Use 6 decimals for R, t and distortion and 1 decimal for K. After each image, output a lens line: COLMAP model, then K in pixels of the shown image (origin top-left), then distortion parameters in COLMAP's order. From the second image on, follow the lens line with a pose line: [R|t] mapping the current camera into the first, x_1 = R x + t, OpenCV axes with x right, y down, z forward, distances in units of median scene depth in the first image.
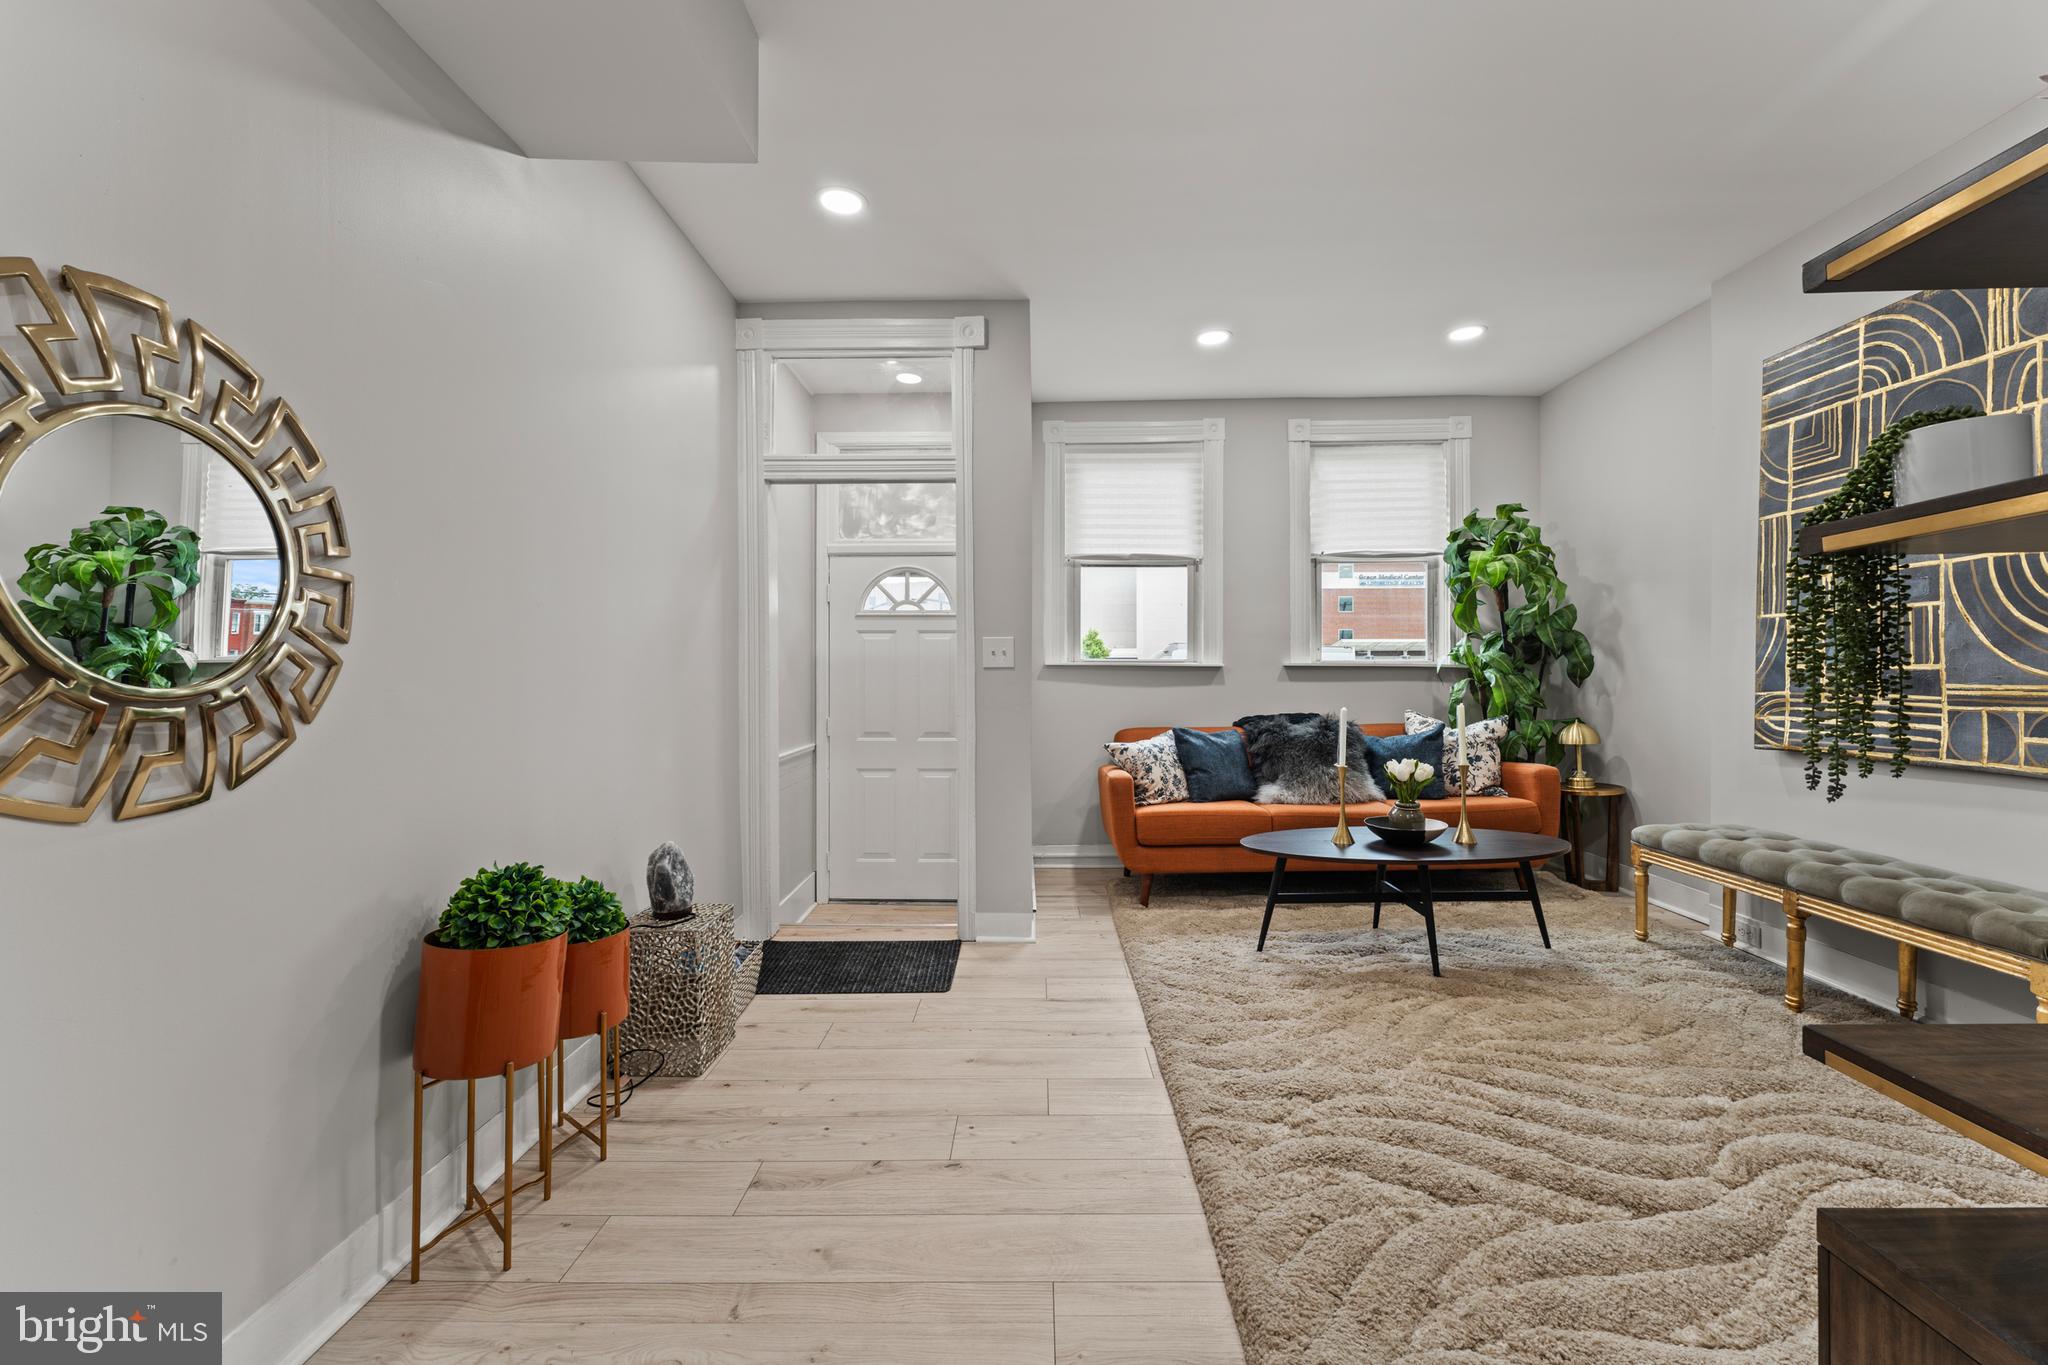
lens RADIAL K [[830.7, 0, 1046.8], [0, 830.7, 669.6], [0, 0, 1]] dist [0.000029, -0.000190]
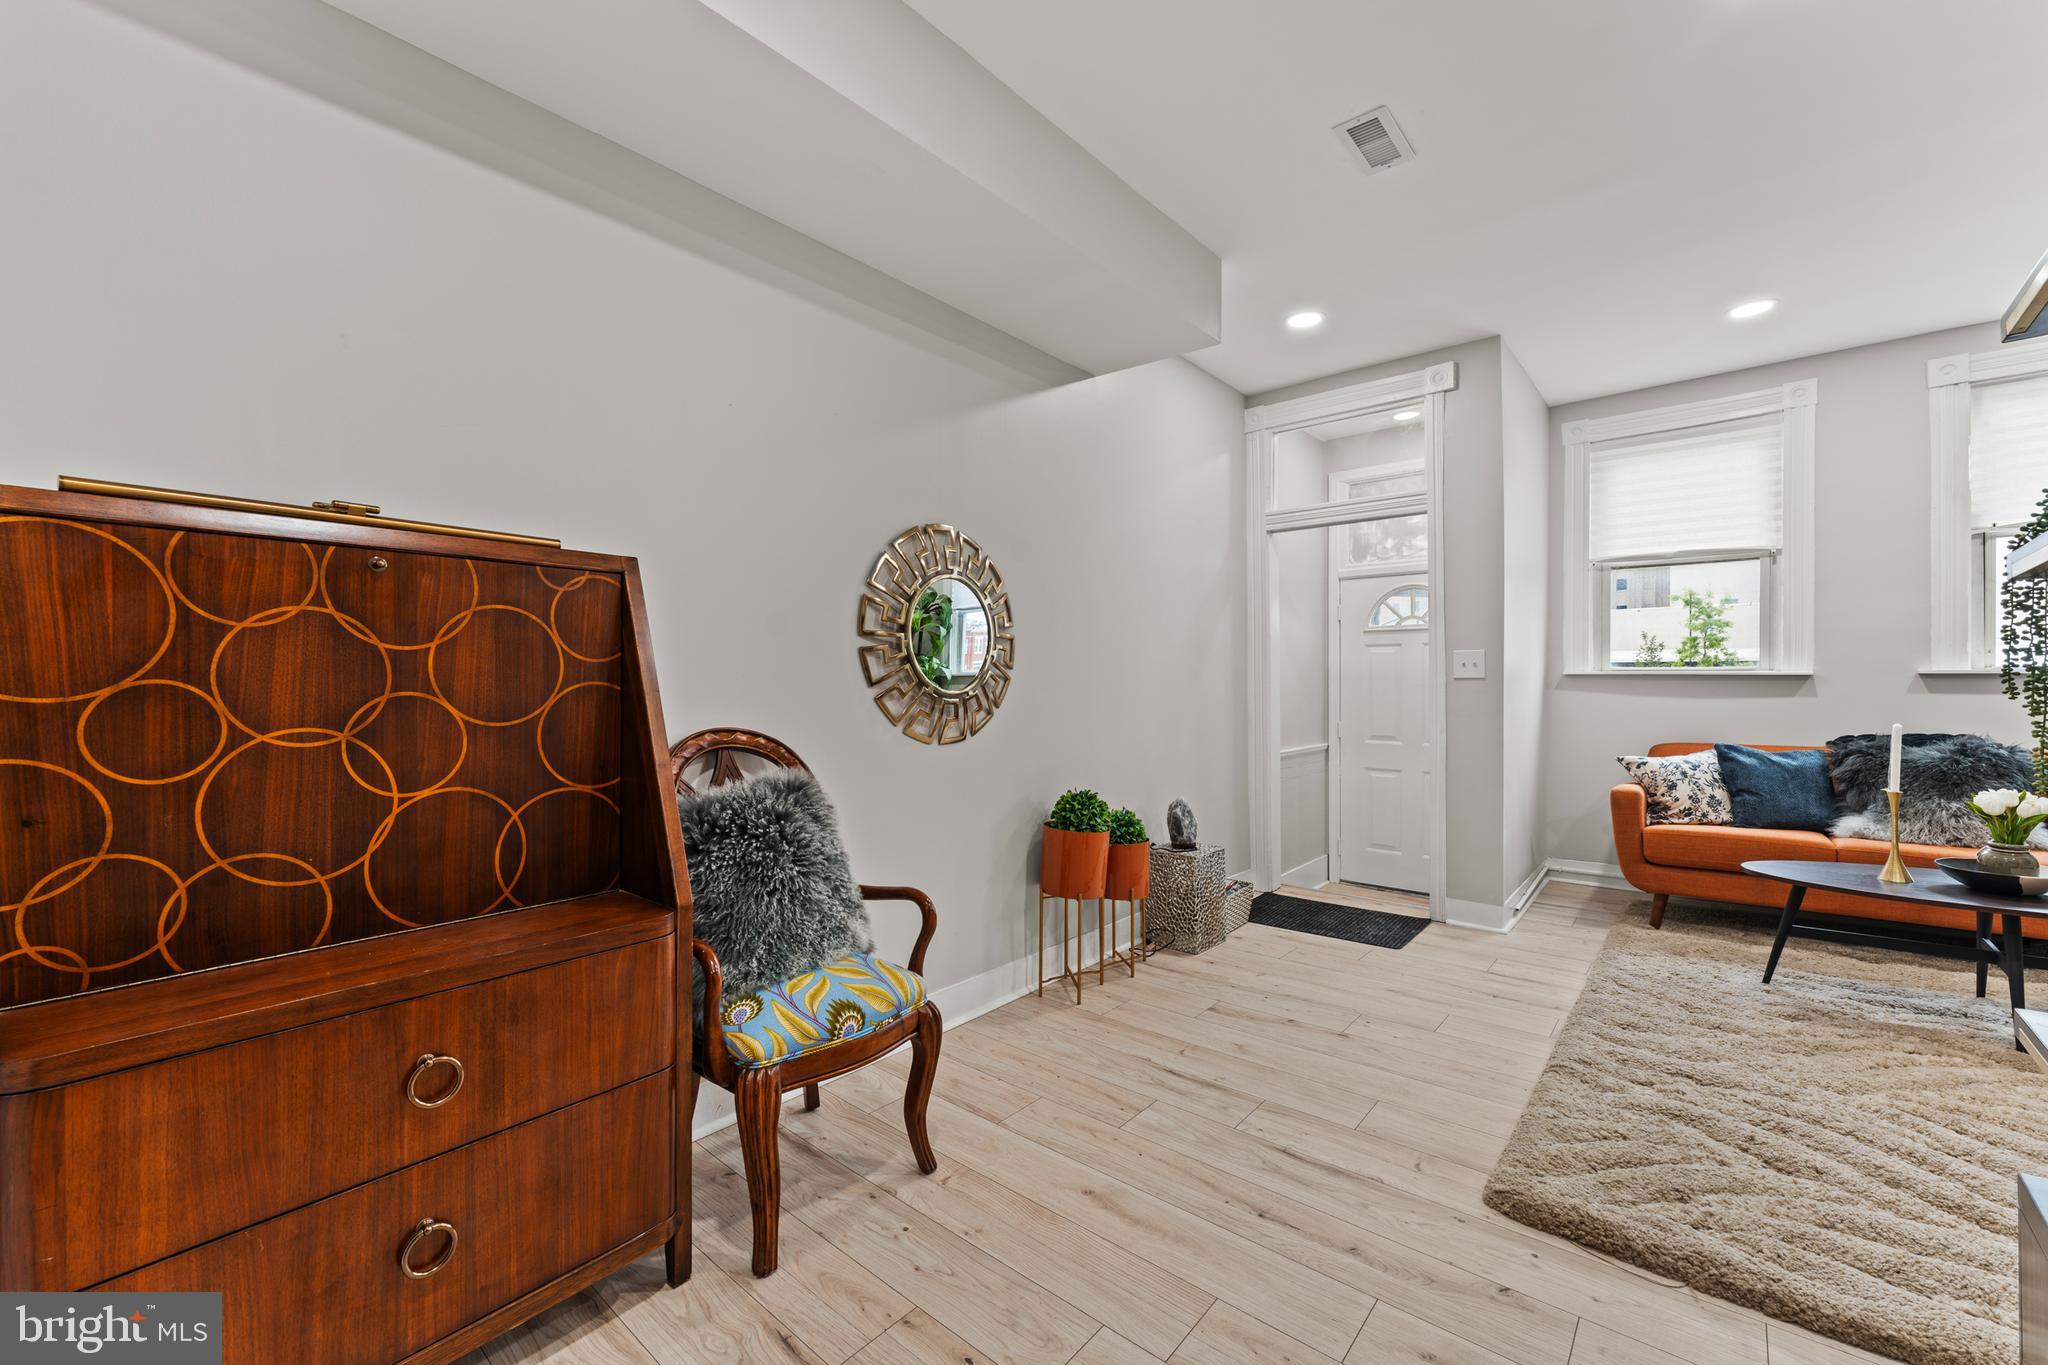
lens RADIAL K [[855.0, 0, 1012.8], [0, 855.0, 684.3], [0, 0, 1]] dist [0.001581, 0.000286]
pose [[0.755897, 0.001906, -0.654688, 0.265644], [0.003490, 0.999970, 0.006940, -0.004860], [0.654681, -0.007530, 0.755868, -0.291979]]
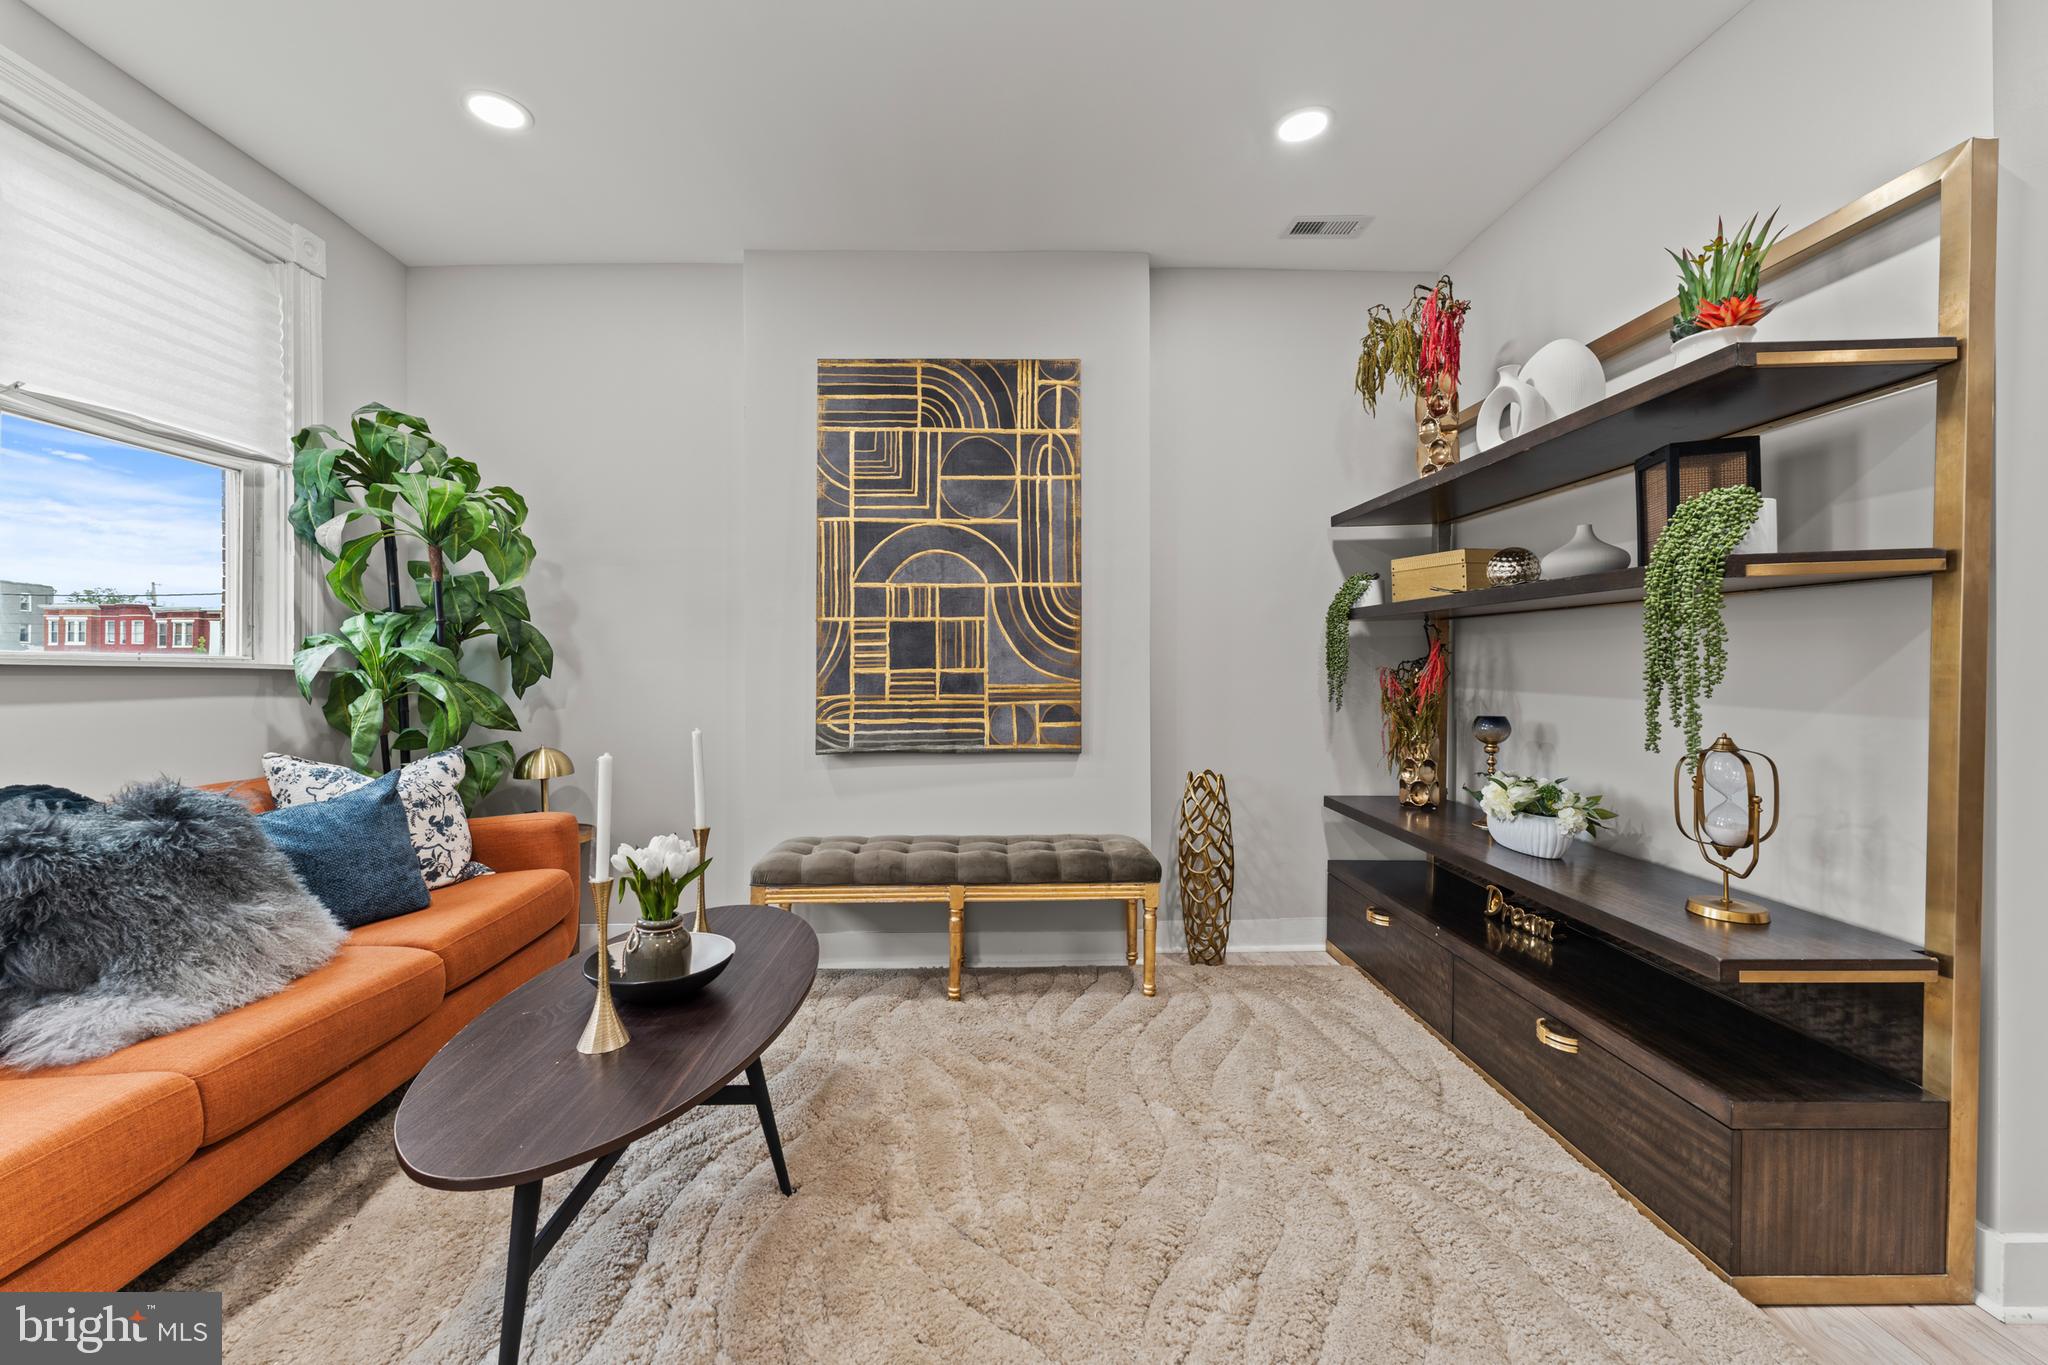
lens RADIAL K [[820.7, 0, 1001.2], [0, 820.7, 666.4], [0, 0, 1]] dist [0.000966, -0.000416]
pose [[-0.015171, 0.008586, 0.999848, -0.116842], [0.001966, 0.999961, -0.008557, 0.000765], [-0.999883, 0.001836, -0.015187, 0.846481]]
